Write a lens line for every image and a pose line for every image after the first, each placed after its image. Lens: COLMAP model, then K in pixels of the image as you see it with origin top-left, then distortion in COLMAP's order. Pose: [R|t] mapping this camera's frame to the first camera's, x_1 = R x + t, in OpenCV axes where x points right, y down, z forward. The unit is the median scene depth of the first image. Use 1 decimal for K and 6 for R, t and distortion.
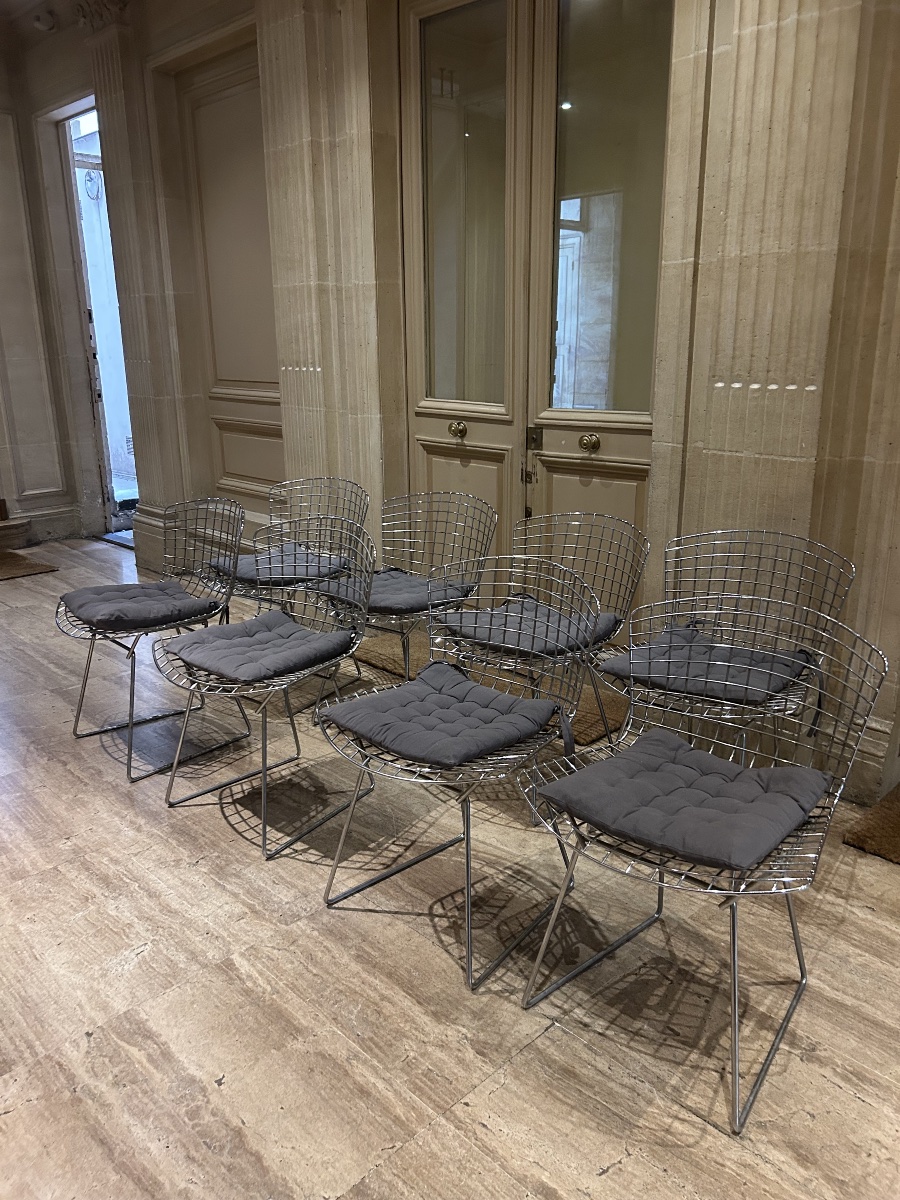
lens RADIAL K [[954.8, 0, 450.0], [0, 954.8, 600.0], [0, 0, 1]] dist [0.048325, -0.002519]
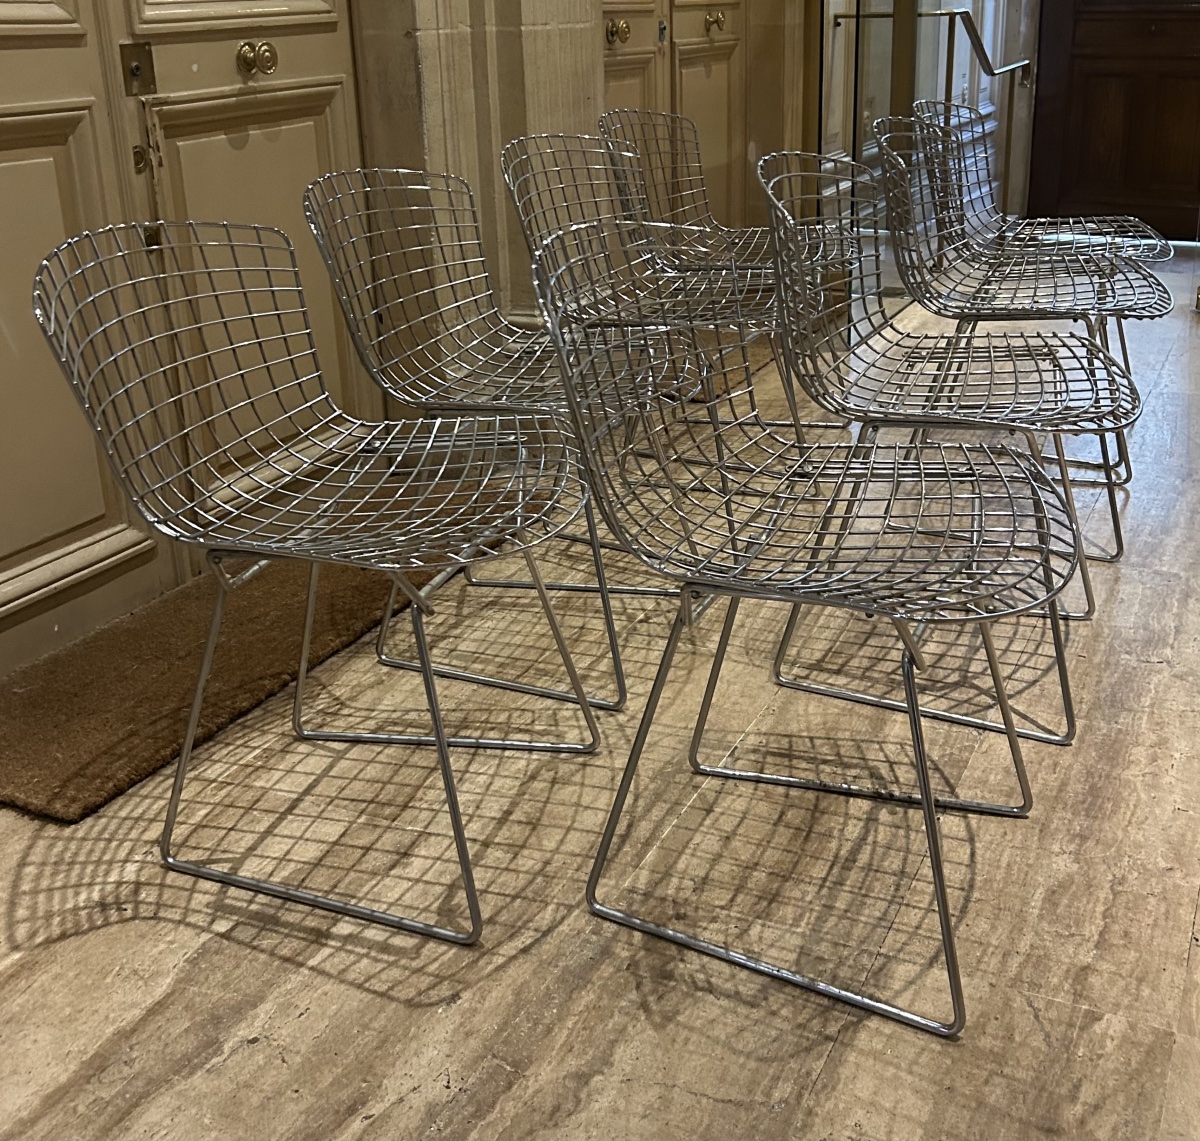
lens RADIAL K [[1478.3, 0, 603.1], [0, 1478.3, 461.0], [0, 0, 1]] dist [0.021945, 0.027930]
pose [[-0.367082, -0.263683, 0.892033, -0.699427], [0.269691, 0.887620, 0.373360, -0.219956], [-0.890234, 0.377627, -0.254717, 1.120413]]
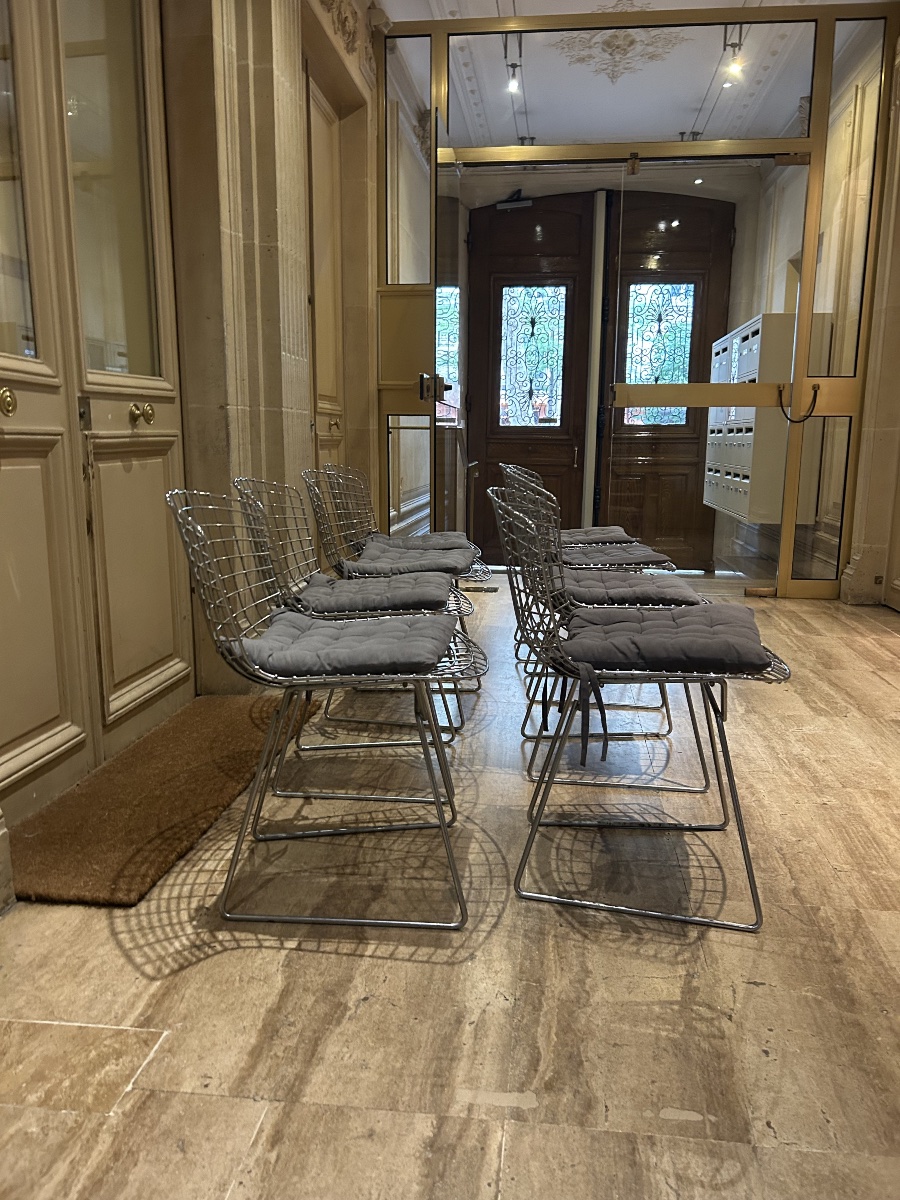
lens RADIAL K [[954.8, 0, 450.0], [0, 954.8, 600.0], [0, 0, 1]] dist [0.048325, -0.002519]
pose [[-0.653148, -0.120665, 0.747554, -0.637536], [0.200336, 0.924510, 0.324264, -0.228958], [-0.730249, 0.361554, -0.579669, 1.330994]]
